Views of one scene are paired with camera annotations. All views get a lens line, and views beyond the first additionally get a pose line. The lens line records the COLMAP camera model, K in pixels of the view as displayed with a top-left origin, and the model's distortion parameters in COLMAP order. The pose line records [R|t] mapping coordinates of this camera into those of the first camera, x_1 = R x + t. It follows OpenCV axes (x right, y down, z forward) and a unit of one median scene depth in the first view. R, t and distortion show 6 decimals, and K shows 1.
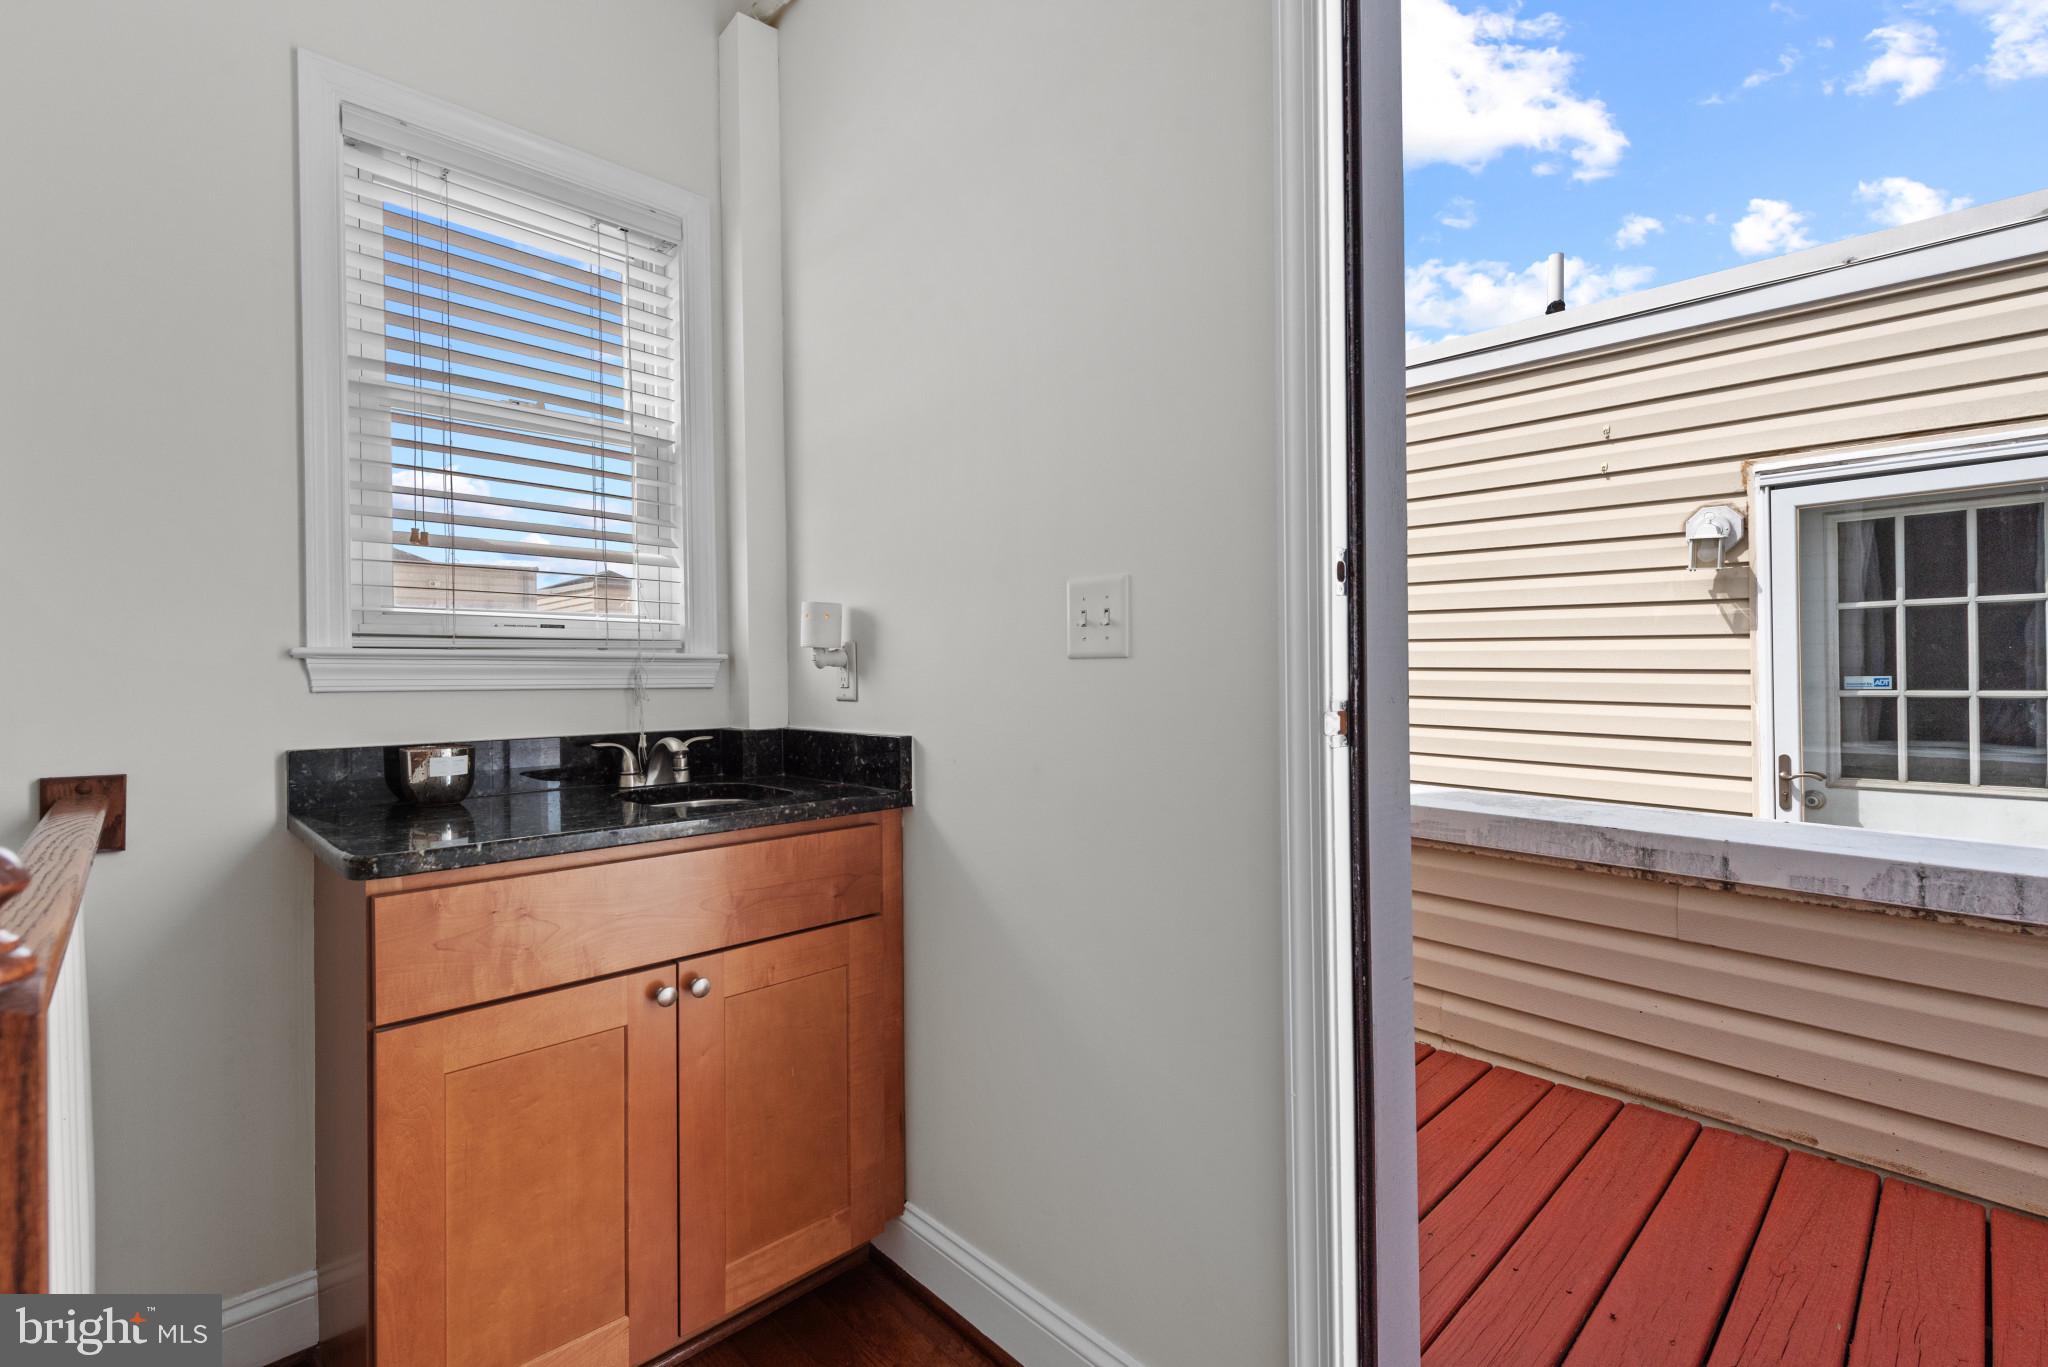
lens RADIAL K [[907.3, 0, 1030.2], [0, 907.3, 664.4], [0, 0, 1]] dist [0.016435, -0.006891]
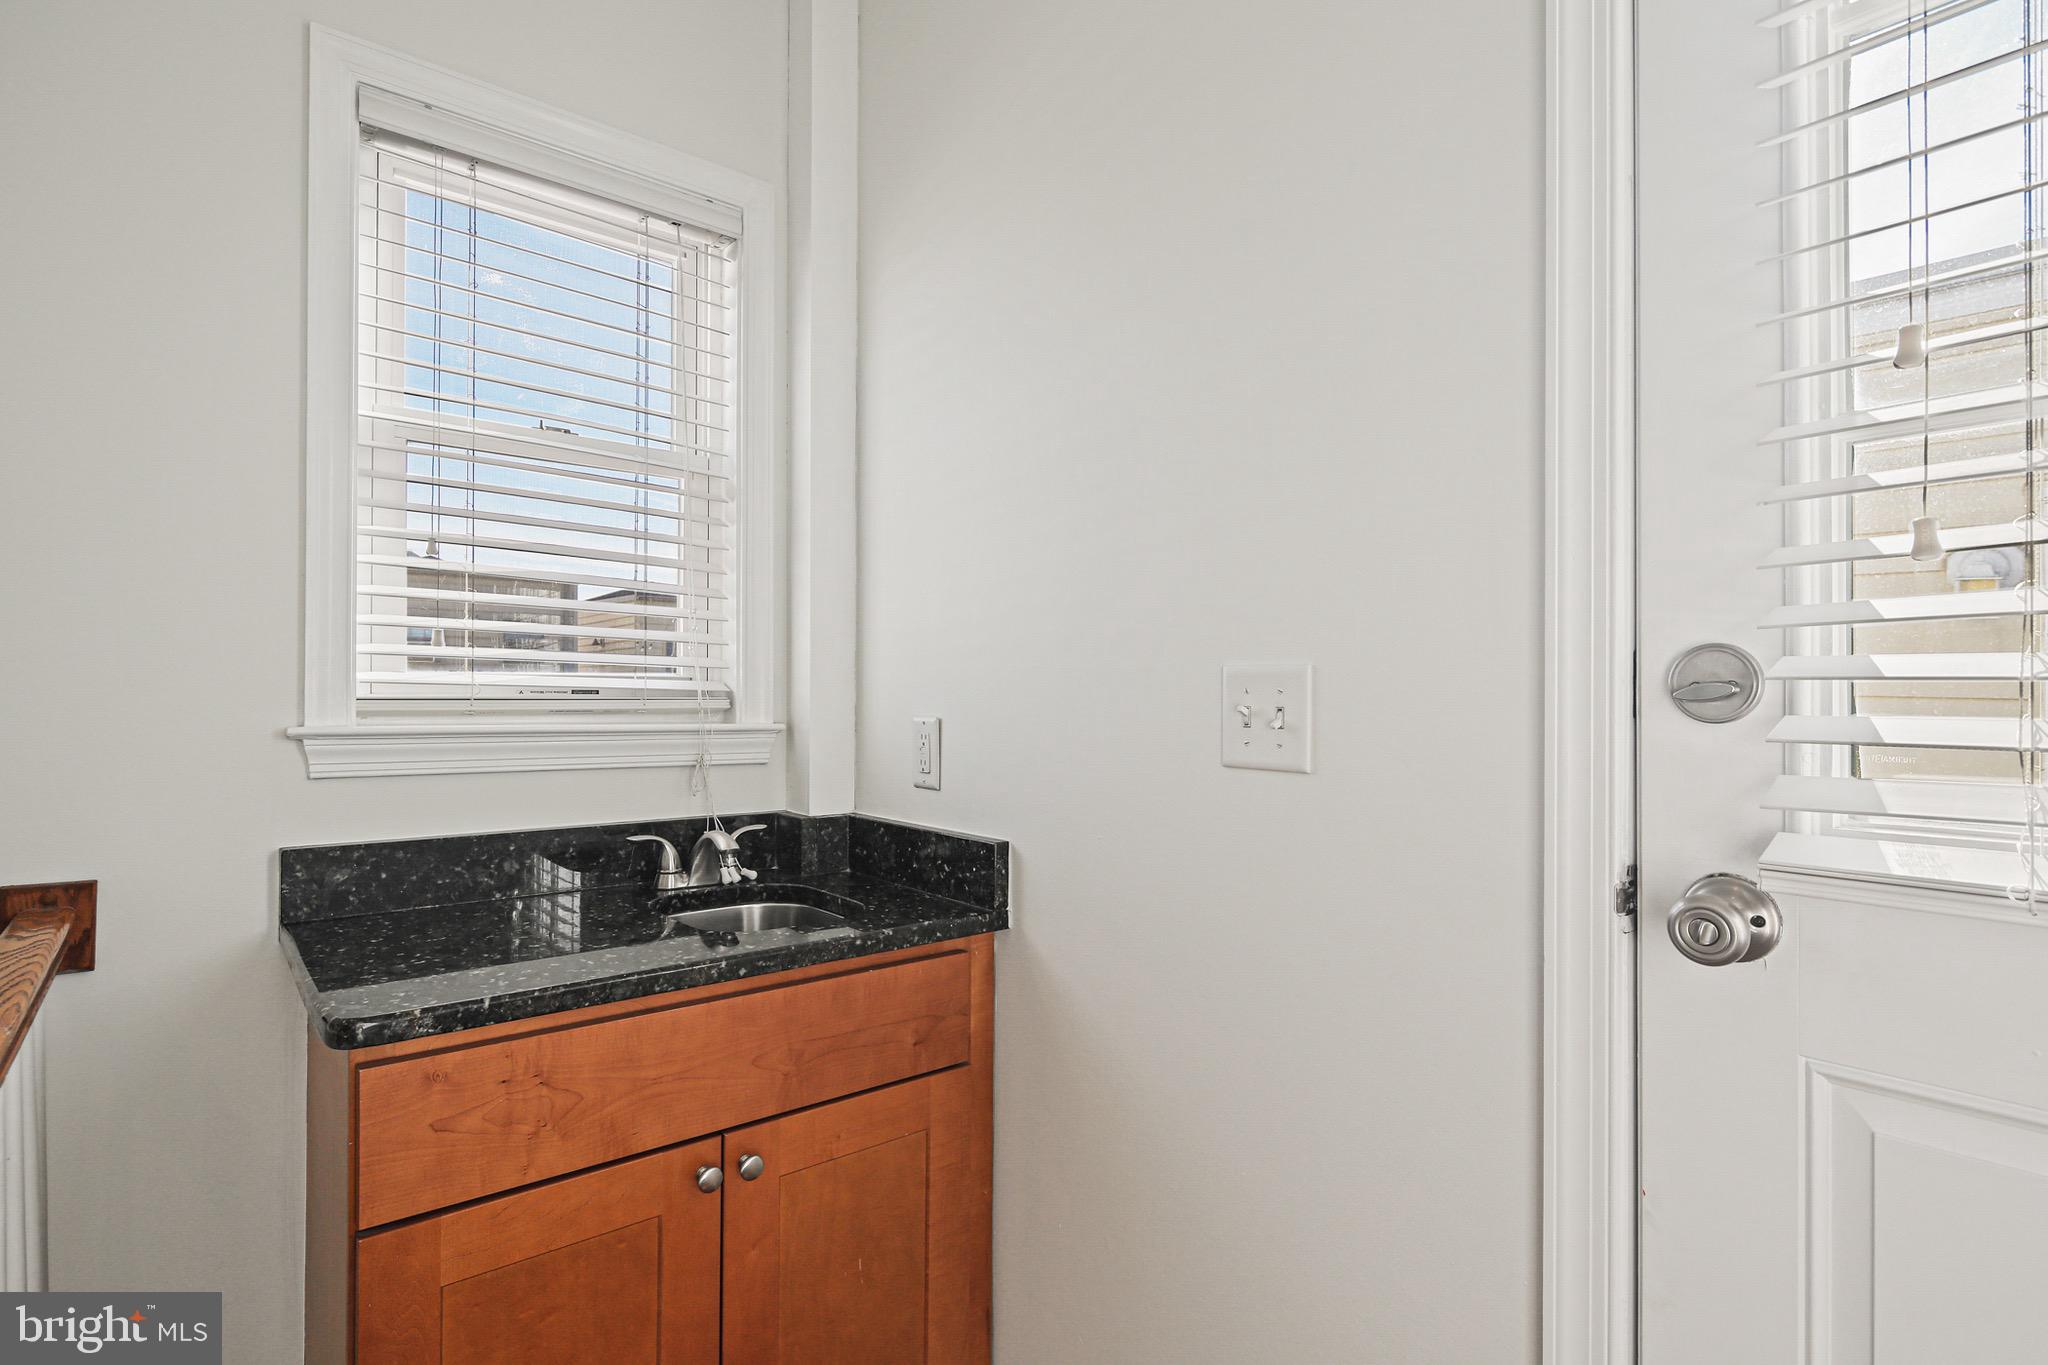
lens RADIAL K [[1003.8, 0, 1024.0], [0, 1003.8, 682.5], [0, 0, 1]] dist [-0.000522, -0.000280]
pose [[0.996837, 0.015712, -0.077902, -0.052620], [-0.016162, 0.999856, -0.005148, -0.060702], [0.077810, 0.006391, 0.996948, 0.117949]]
